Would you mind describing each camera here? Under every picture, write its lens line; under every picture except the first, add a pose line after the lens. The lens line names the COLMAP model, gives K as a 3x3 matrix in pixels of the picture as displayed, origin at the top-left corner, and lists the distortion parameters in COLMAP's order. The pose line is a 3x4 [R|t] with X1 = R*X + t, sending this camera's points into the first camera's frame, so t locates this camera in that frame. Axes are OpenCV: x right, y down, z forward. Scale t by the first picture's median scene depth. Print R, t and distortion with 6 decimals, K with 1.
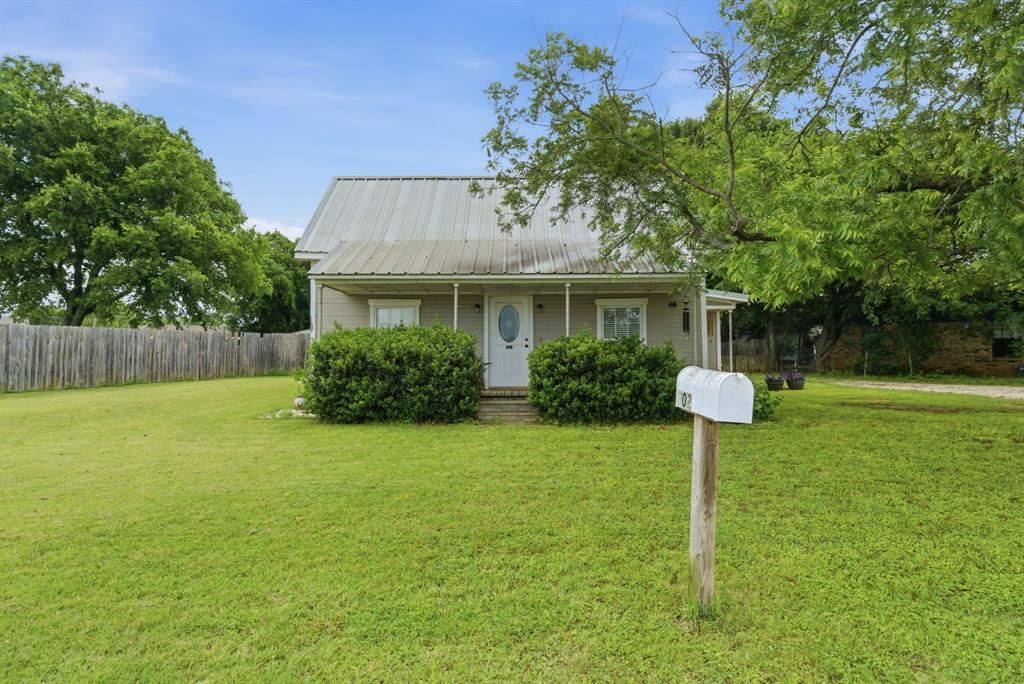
lens RADIAL K [[462.5, 0, 508.4], [0, 462.5, 346.0], [0, 0, 1]] dist [-0.000199, 0.000154]
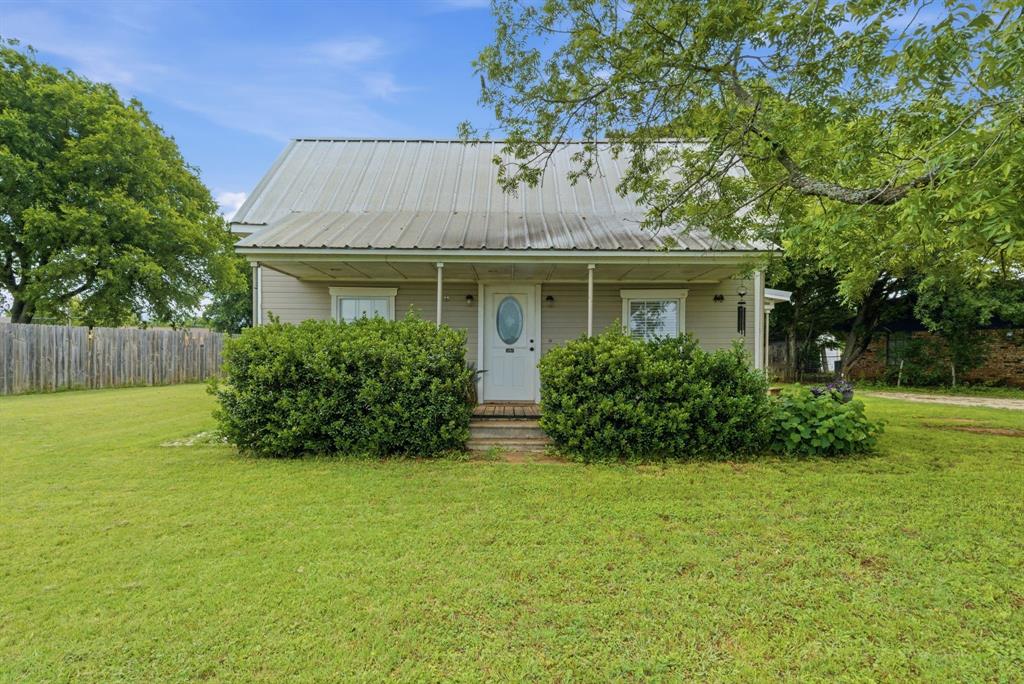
lens RADIAL K [[483.1, 0, 511.8], [0, 483.1, 369.2], [0, 0, 1]] dist [-0.000157, 0.000665]
pose [[0.999836, 0.008483, 0.016025, -0.007881], [-0.009073, 0.999270, 0.037097, 0.003800], [-0.015699, -0.037236, 0.999183, 0.187363]]
